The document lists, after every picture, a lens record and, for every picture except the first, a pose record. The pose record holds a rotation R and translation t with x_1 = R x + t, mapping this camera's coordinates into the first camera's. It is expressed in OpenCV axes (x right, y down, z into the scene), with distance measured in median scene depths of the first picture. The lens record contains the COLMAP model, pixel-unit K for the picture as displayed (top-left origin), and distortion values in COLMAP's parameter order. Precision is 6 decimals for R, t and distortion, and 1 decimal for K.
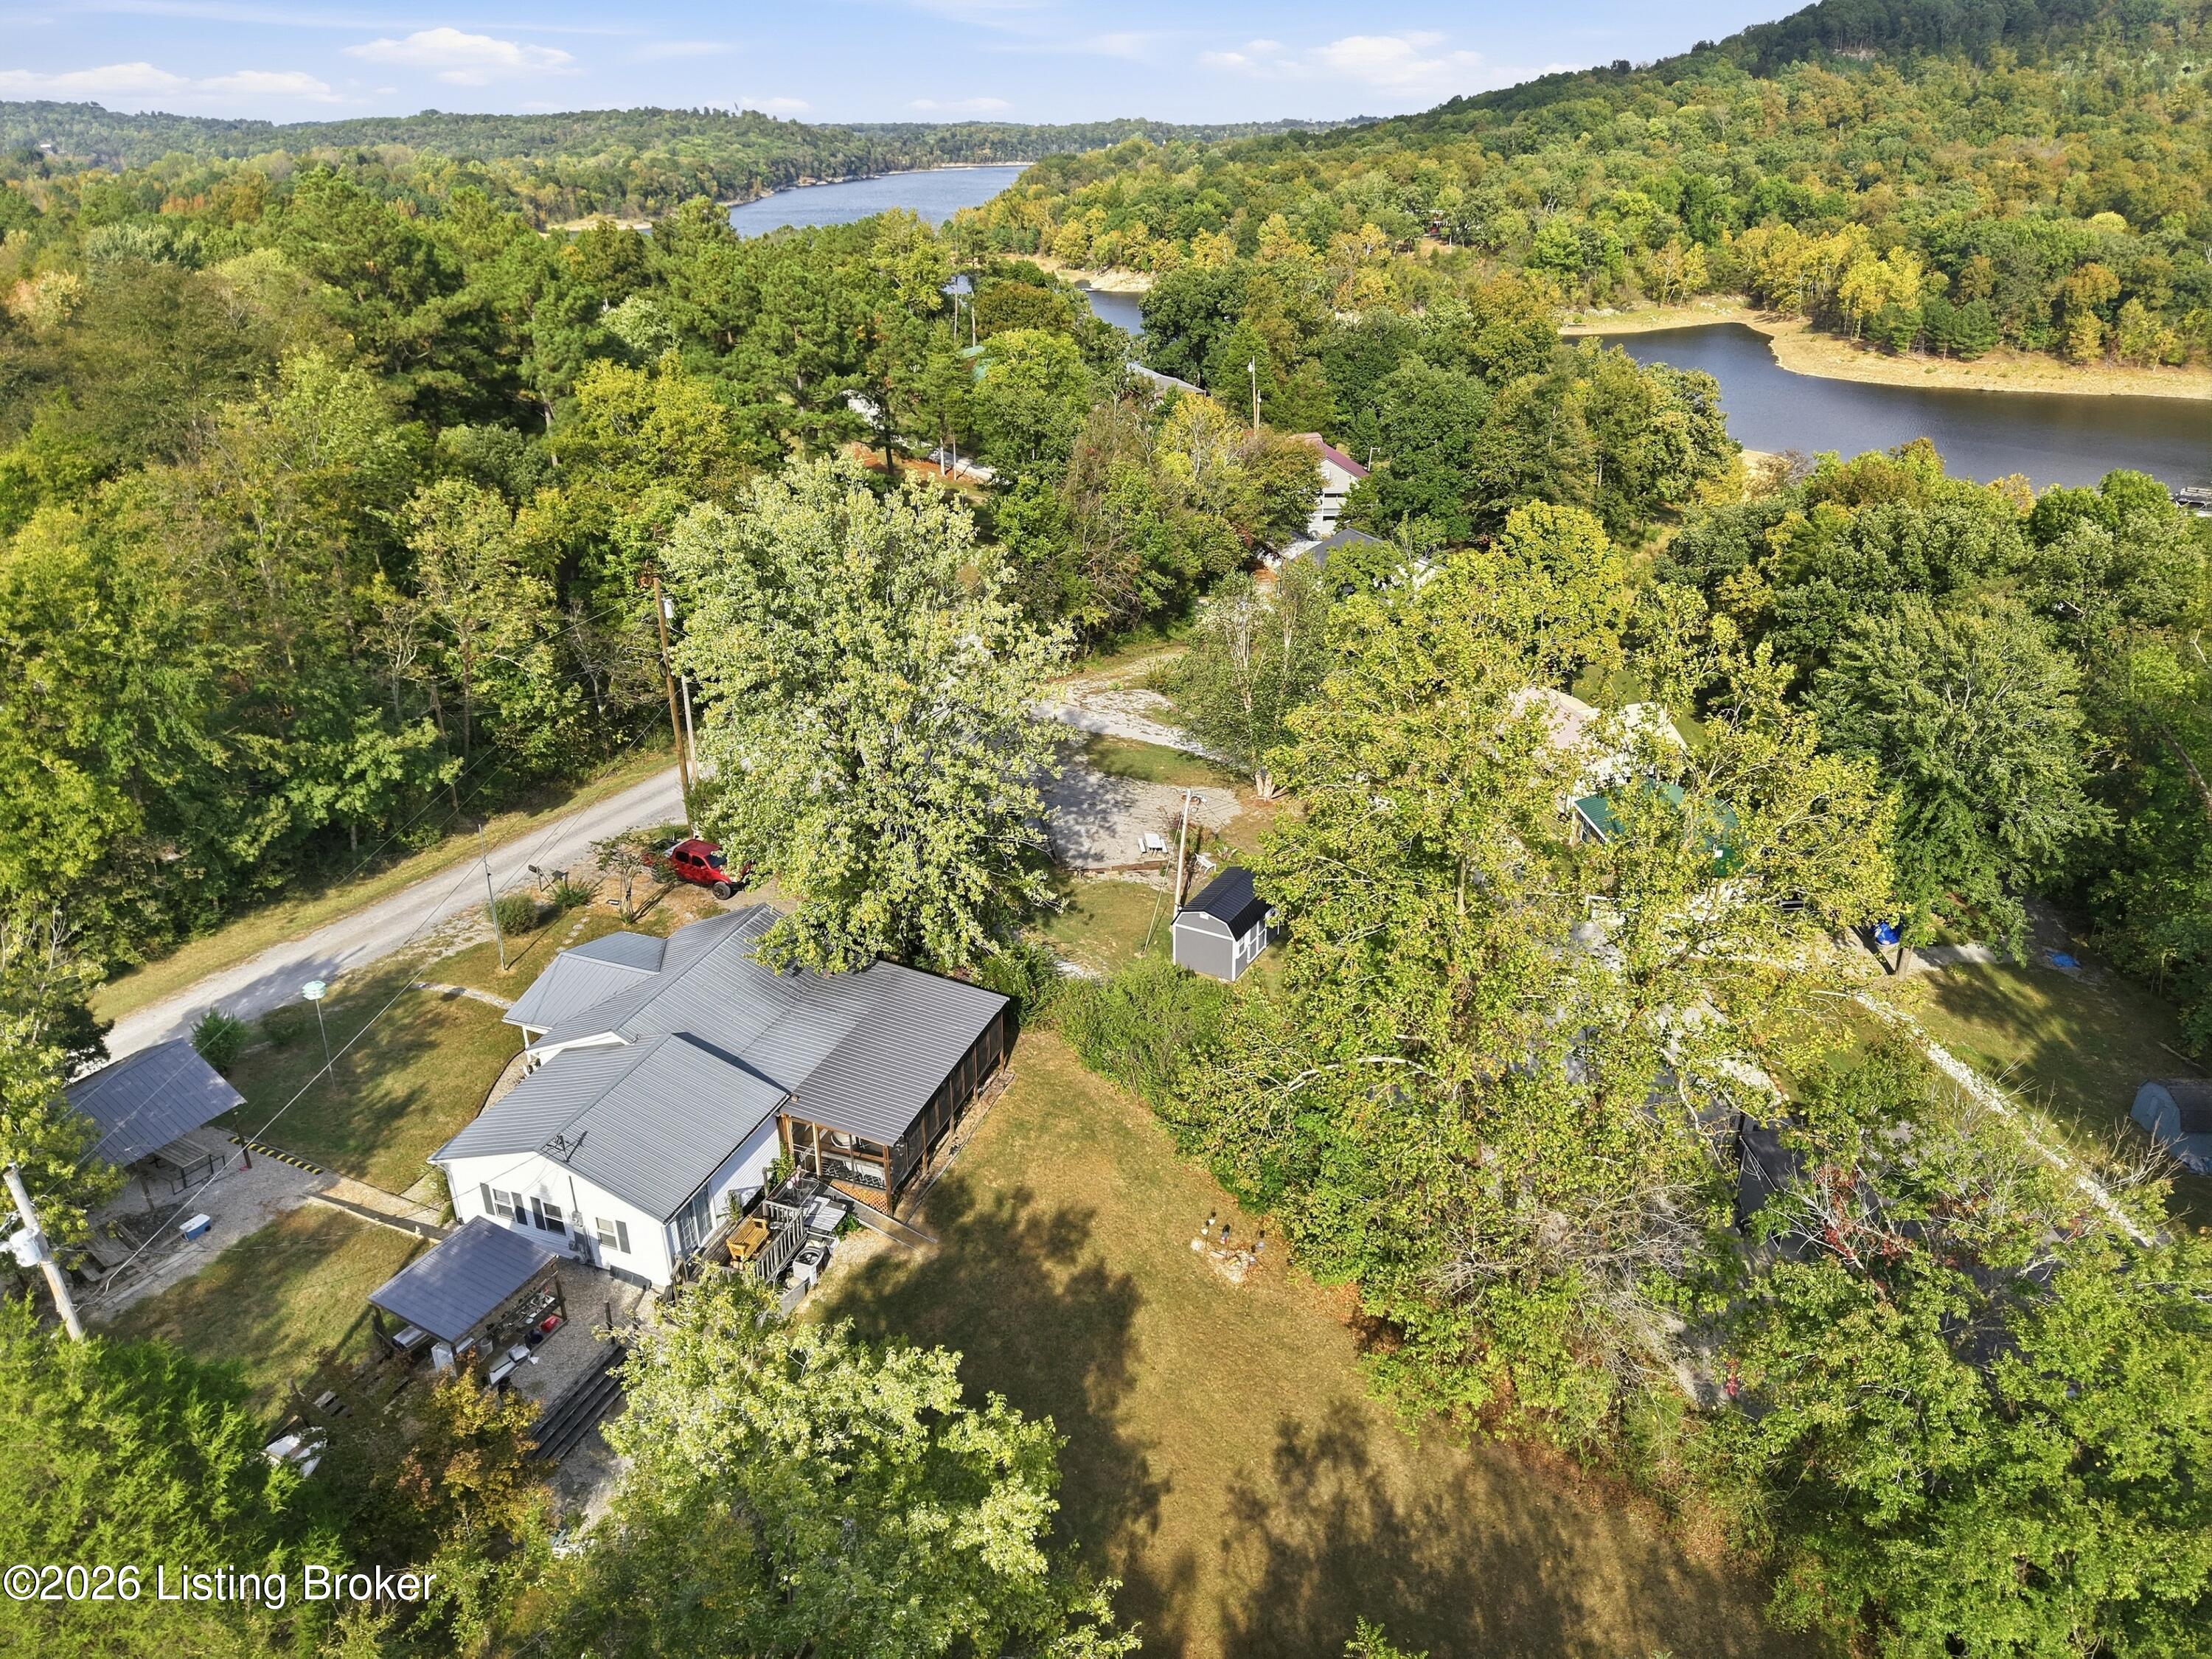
lens RADIAL K [[1478.6, 0, 1103.2], [0, 1478.6, 827.0], [0, 0, 1]] dist [0.029561, -0.029158]
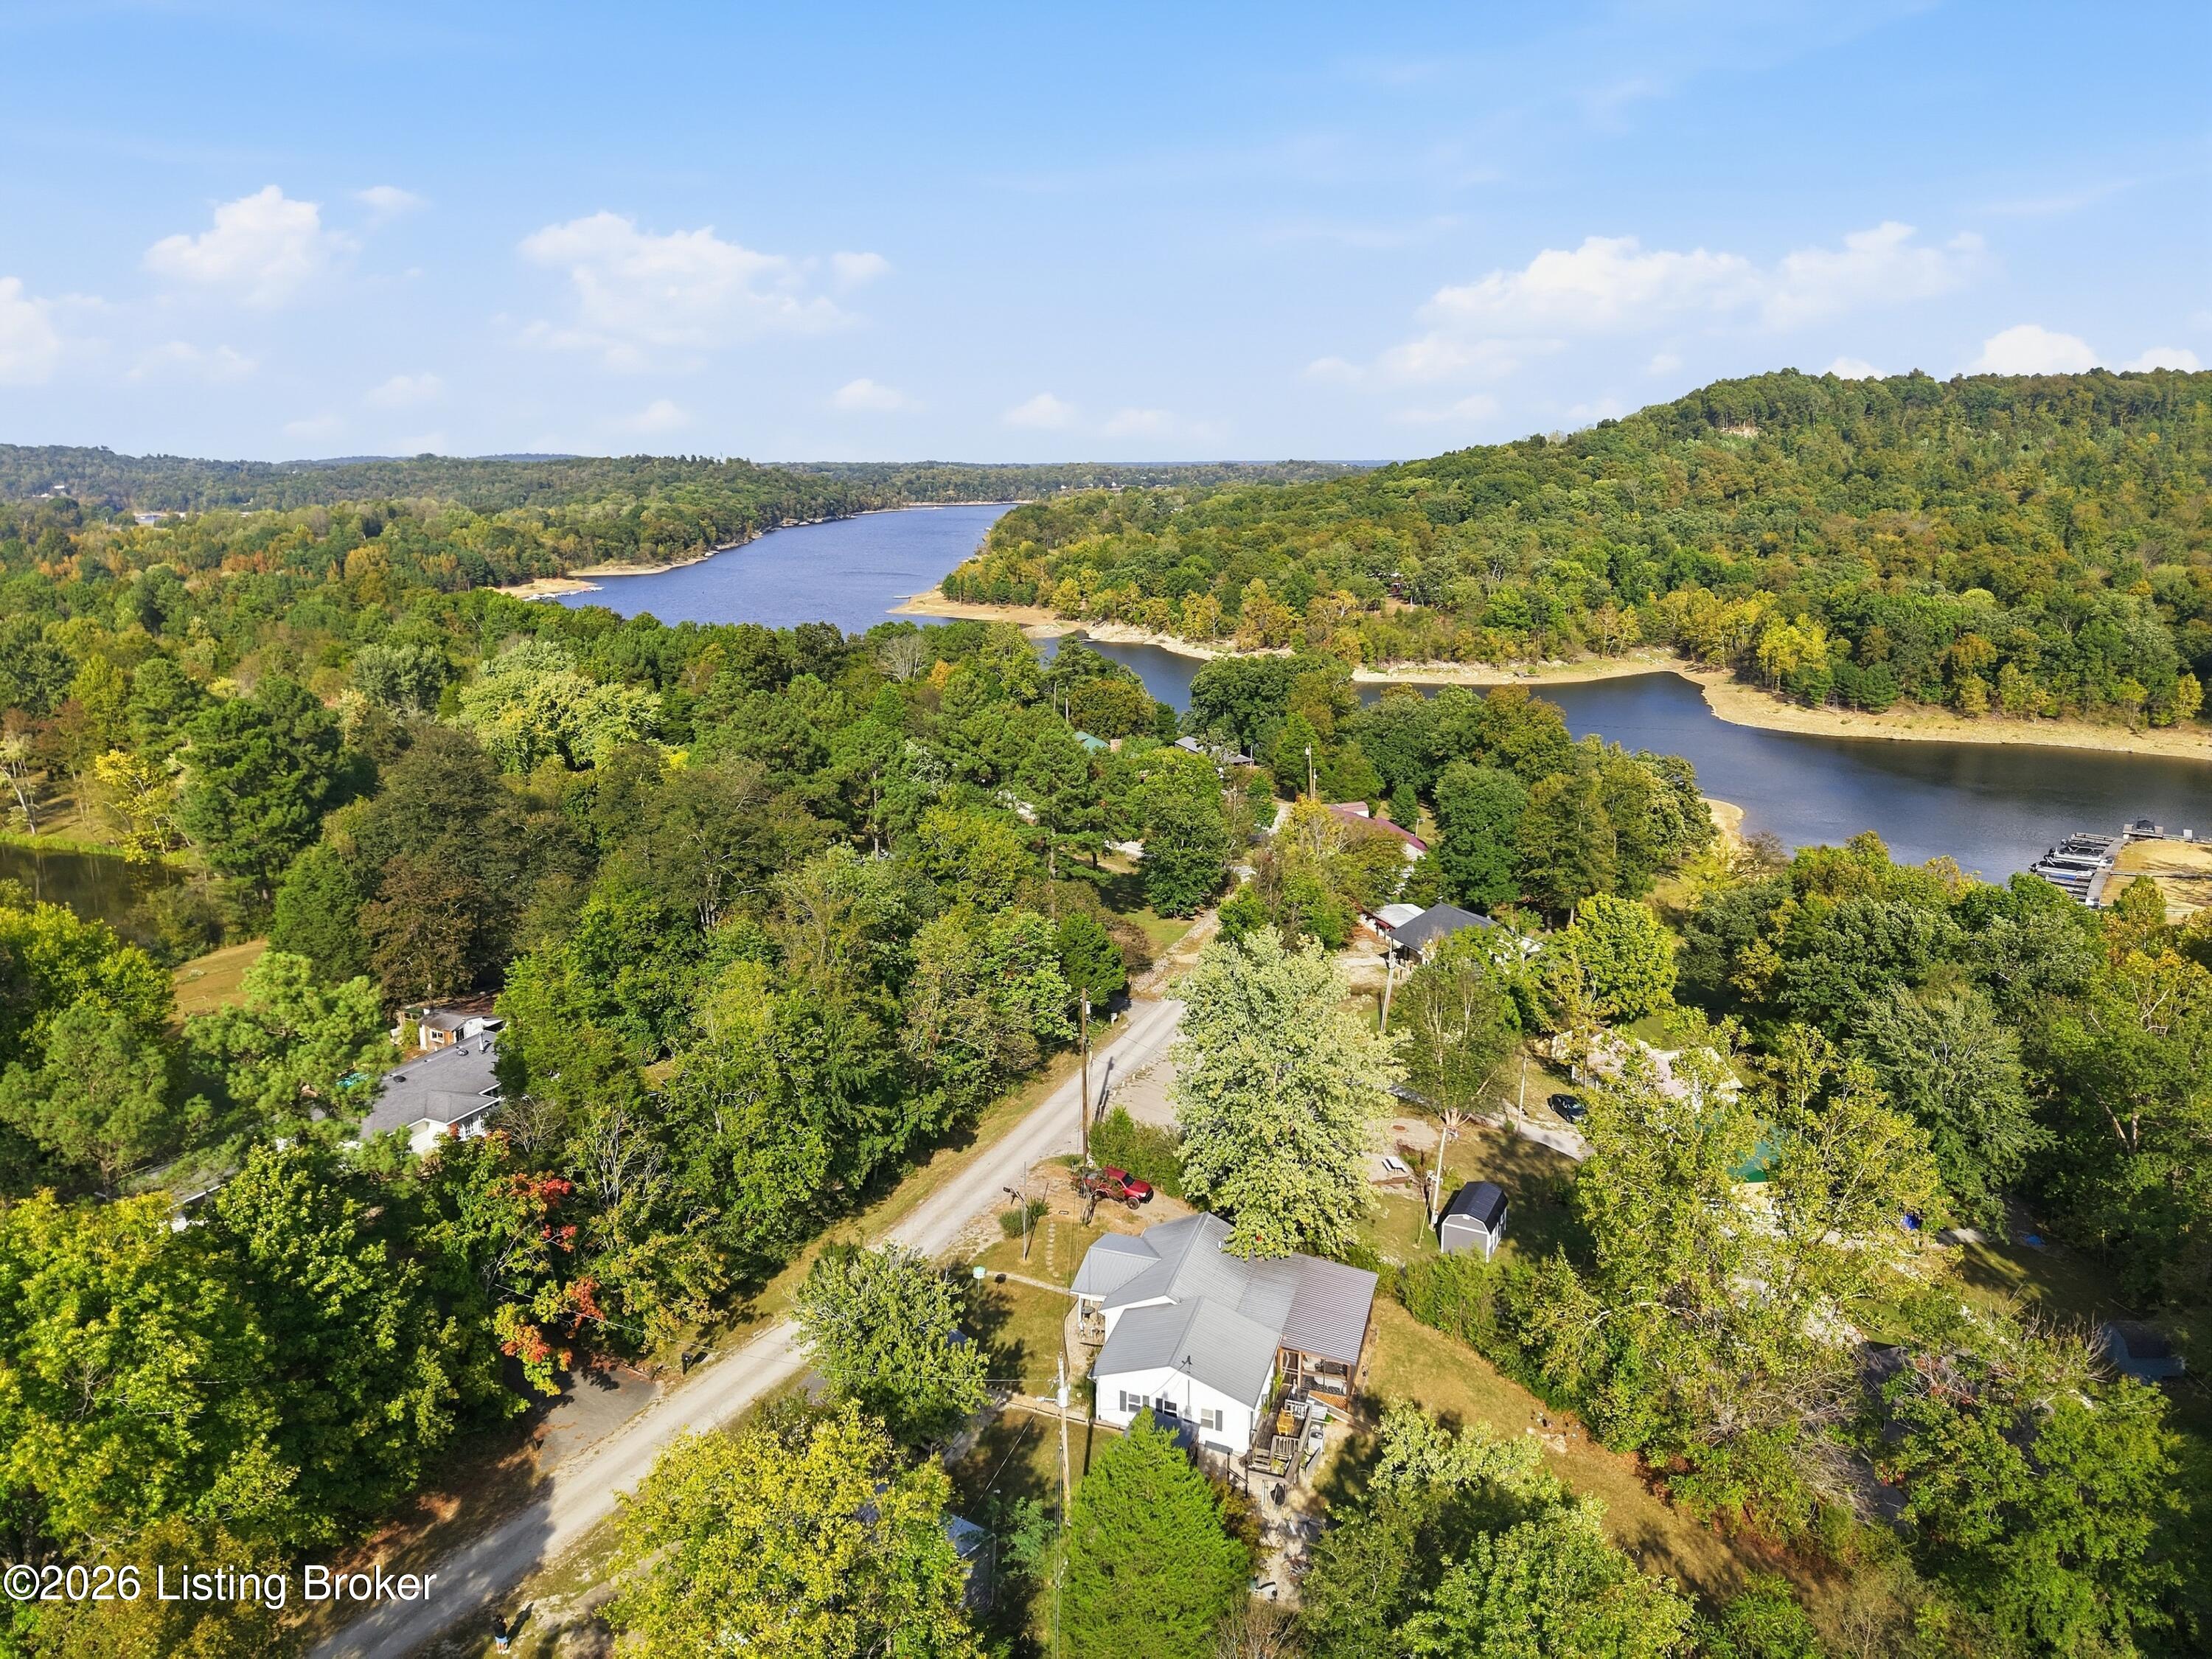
lens RADIAL K [[1478.6, 0, 1103.2], [0, 1478.6, 827.0], [0, 0, 1]] dist [0.029561, -0.029158]
pose [[0.999281, -0.008642, 0.036904, -0.151392], [0.015739, 0.980358, -0.196596, -0.015686], [-0.034480, 0.197036, 0.979790, -0.227802]]
